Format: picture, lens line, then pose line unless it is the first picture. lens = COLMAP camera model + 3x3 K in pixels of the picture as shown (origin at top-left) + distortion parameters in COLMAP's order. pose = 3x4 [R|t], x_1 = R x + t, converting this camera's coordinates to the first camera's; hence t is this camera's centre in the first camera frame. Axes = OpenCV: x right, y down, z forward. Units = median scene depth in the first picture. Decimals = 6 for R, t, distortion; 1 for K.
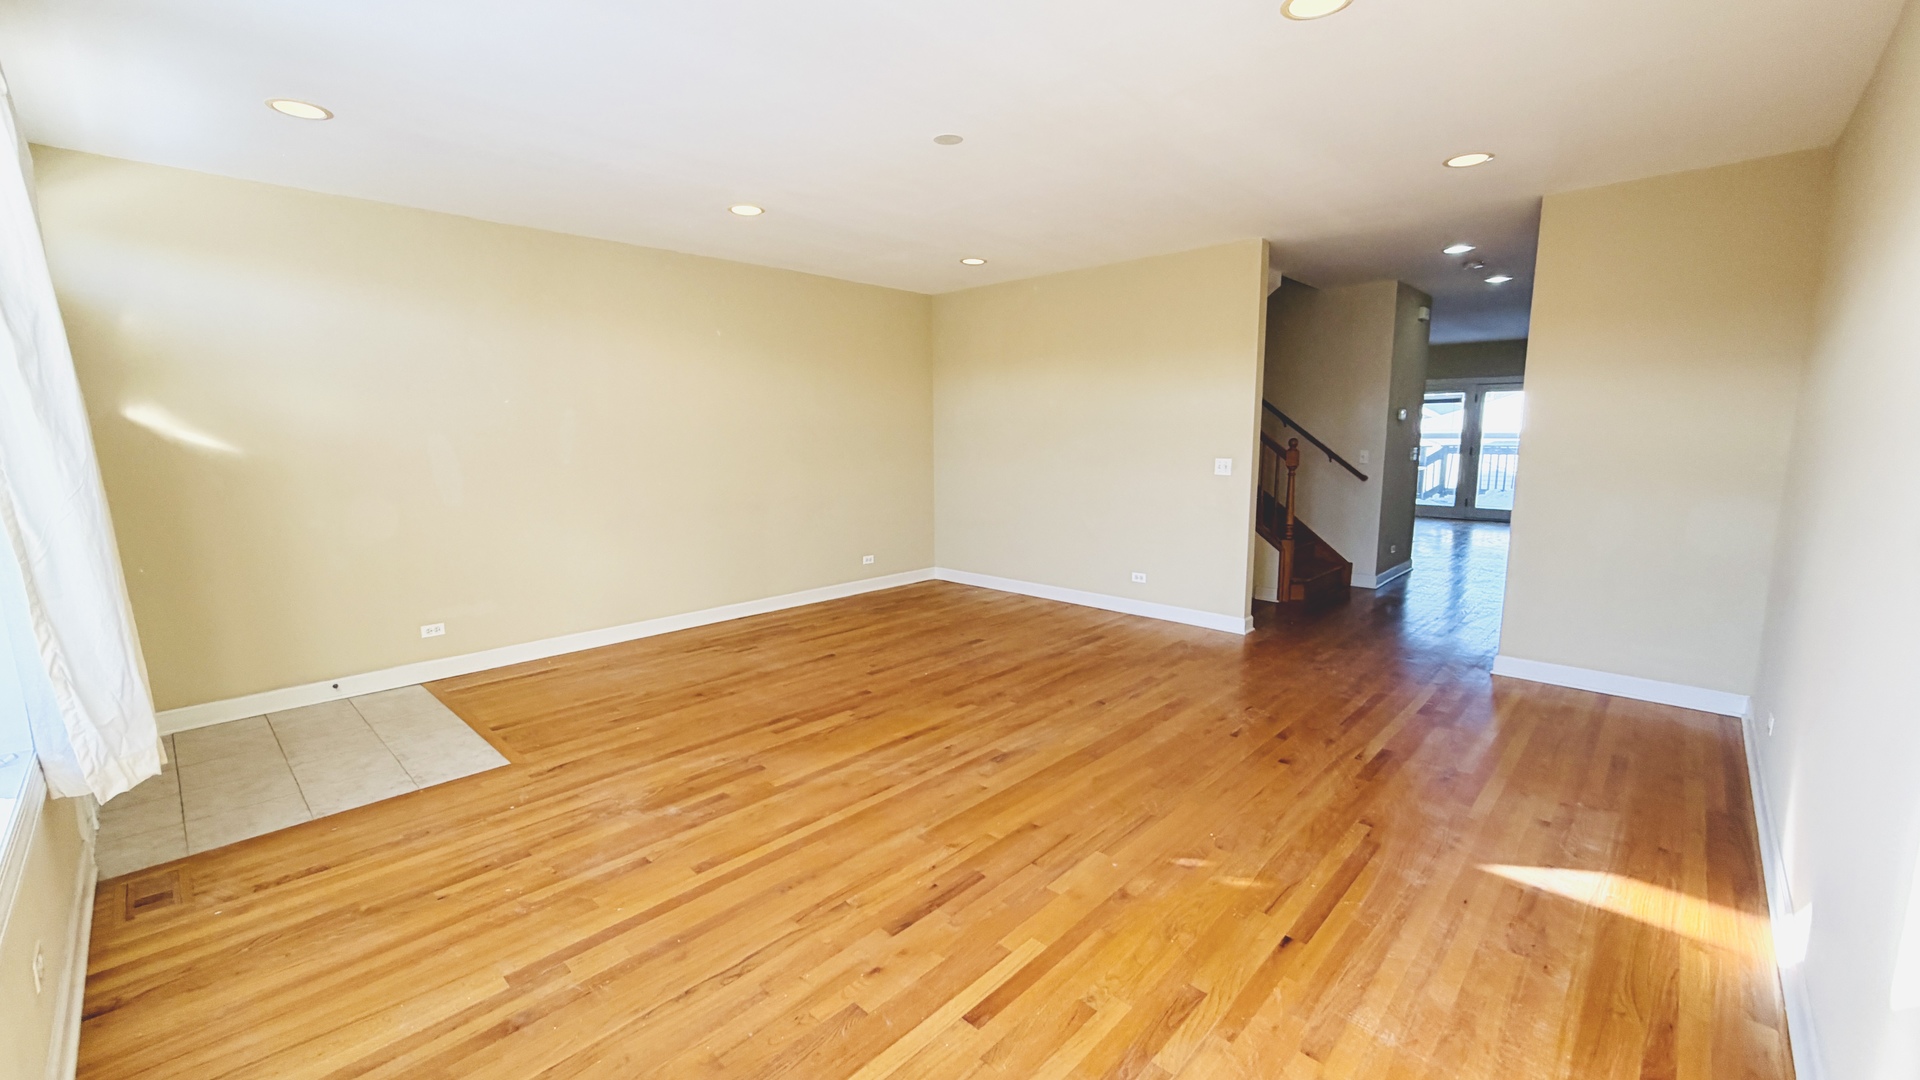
lens RADIAL K [[765.5, 0, 951.8], [0, 765.5, 541.4], [0, 0, 1]] dist [-0.003233, 0.000114]
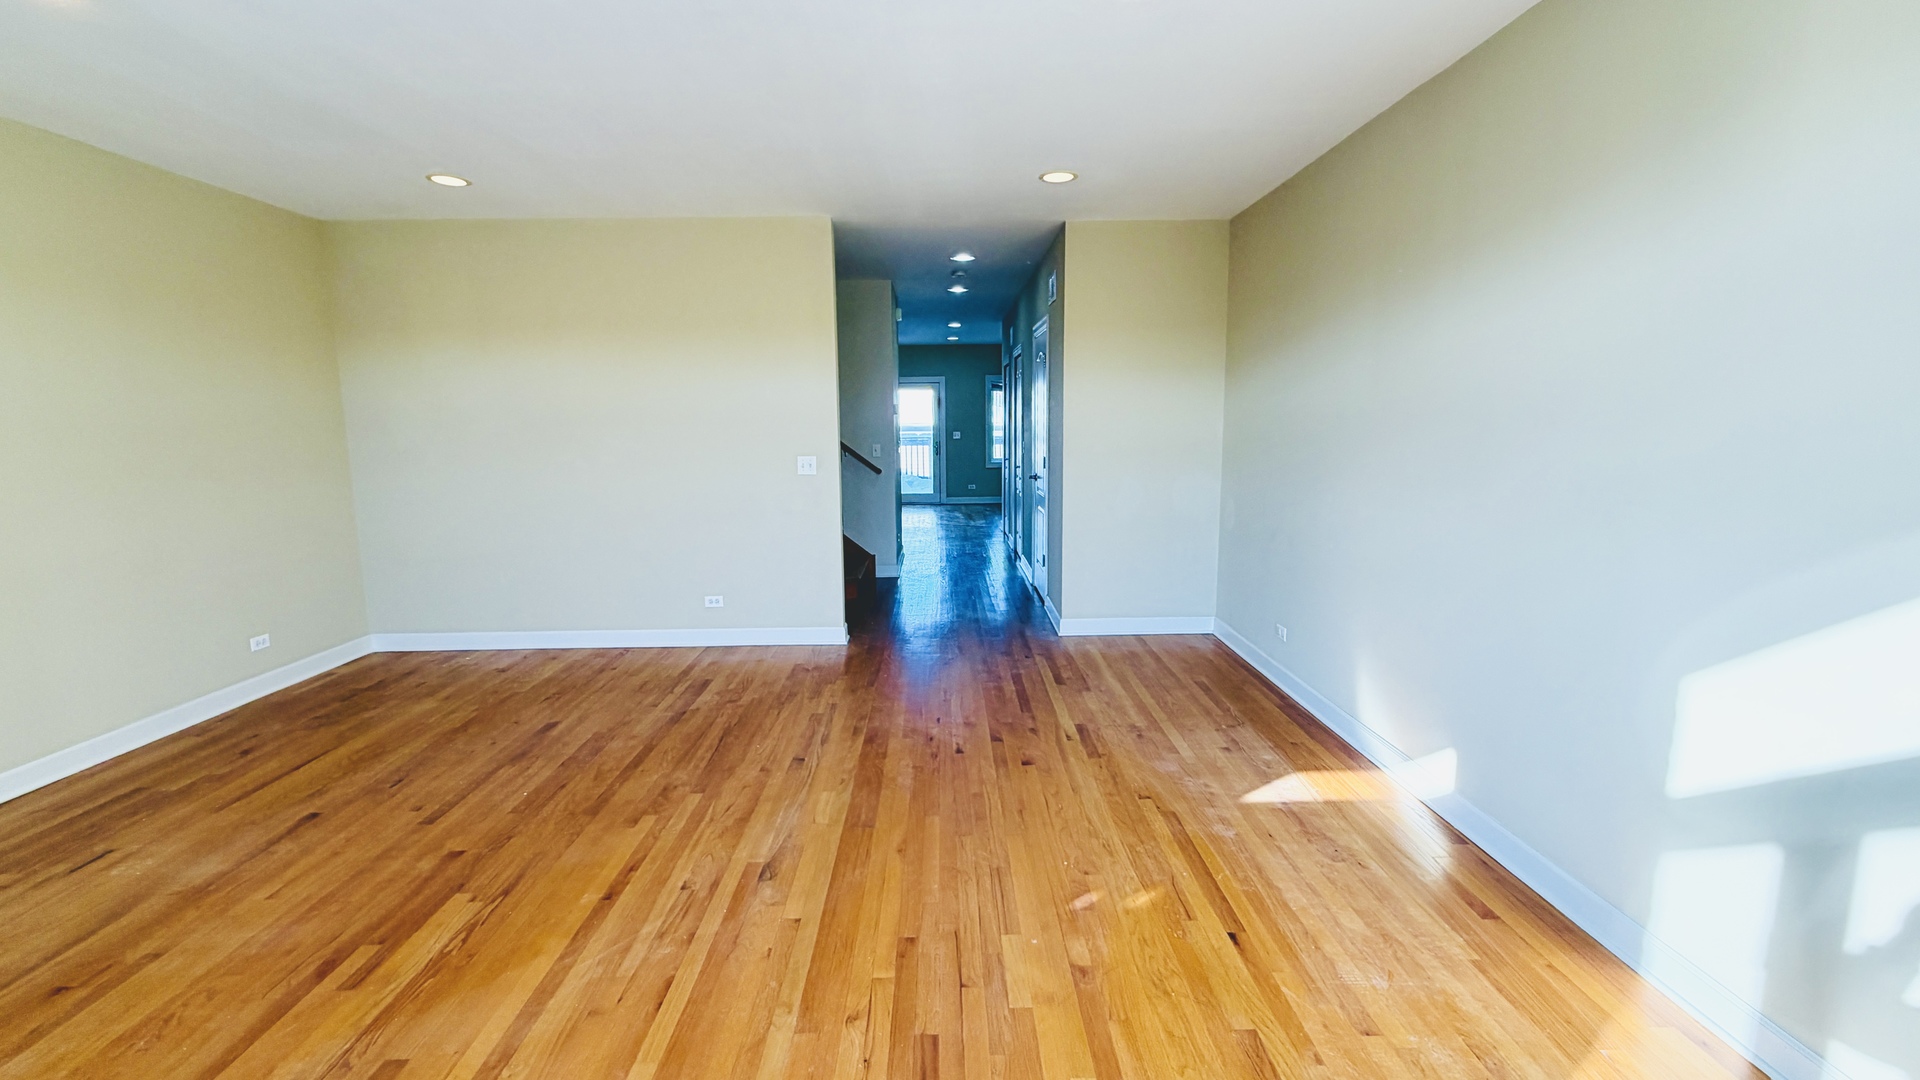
lens RADIAL K [[818.3, 0, 953.2], [0, 818.3, 541.1], [0, 0, 1]] dist [0.003498, -0.001739]
pose [[0.710876, -0.104490, 0.695512, -0.291864], [0.107415, 0.993431, 0.039460, -0.040578], [-0.695067, 0.046658, 0.717430, 0.267359]]
